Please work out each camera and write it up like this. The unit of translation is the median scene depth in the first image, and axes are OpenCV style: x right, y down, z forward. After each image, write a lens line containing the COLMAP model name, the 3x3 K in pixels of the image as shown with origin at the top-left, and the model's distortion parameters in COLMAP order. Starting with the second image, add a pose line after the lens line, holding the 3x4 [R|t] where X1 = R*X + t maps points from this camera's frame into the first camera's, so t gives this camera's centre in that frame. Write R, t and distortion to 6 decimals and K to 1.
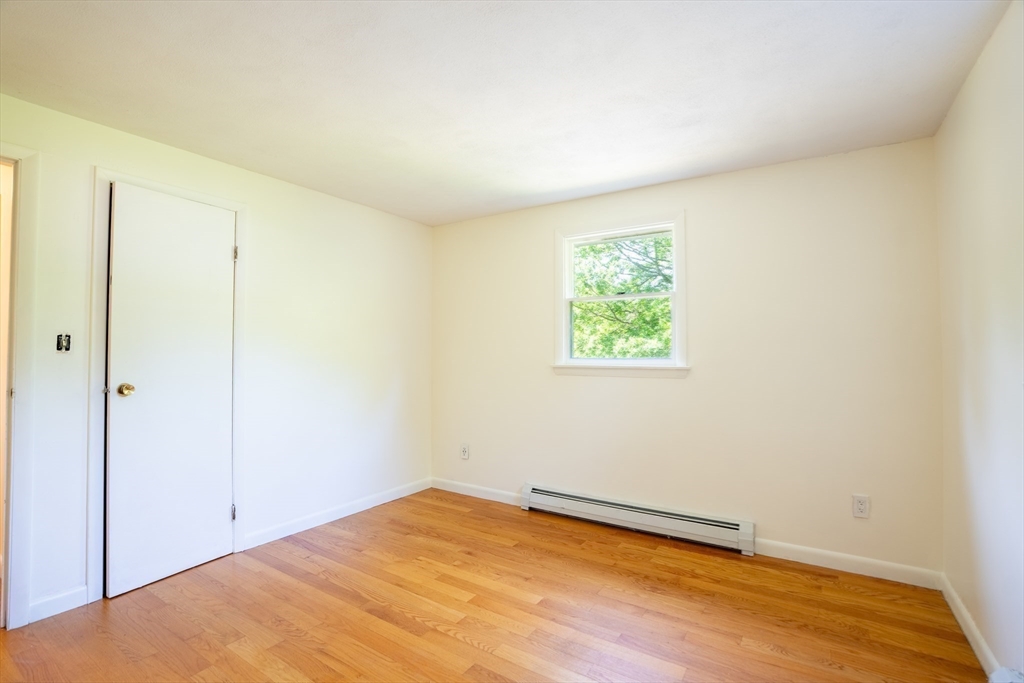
lens RADIAL K [[476.9, 0, 512.0], [0, 476.9, 341.5], [0, 0, 1]] dist [-0.068392, 0.023360]
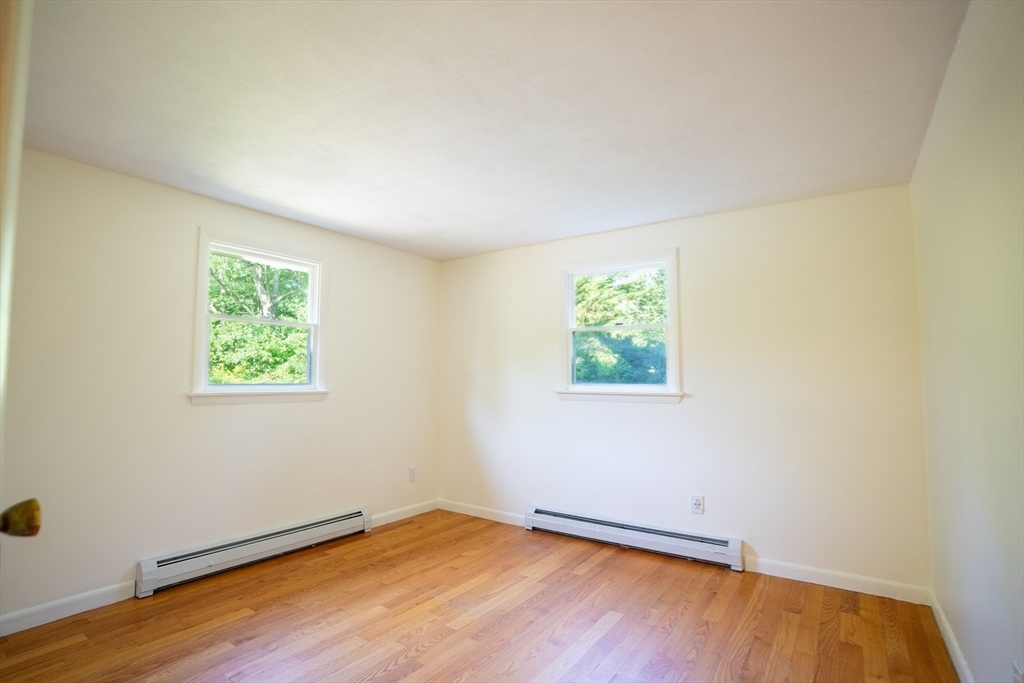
lens RADIAL K [[476.9, 0, 512.0], [0, 476.9, 341.5], [0, 0, 1]] dist [-0.068392, 0.023360]
pose [[0.042907, 0.075636, 0.996212, -0.824723], [-0.026330, 0.996869, -0.074552, 0.007718], [-0.998732, -0.023031, 0.044764, 0.522803]]
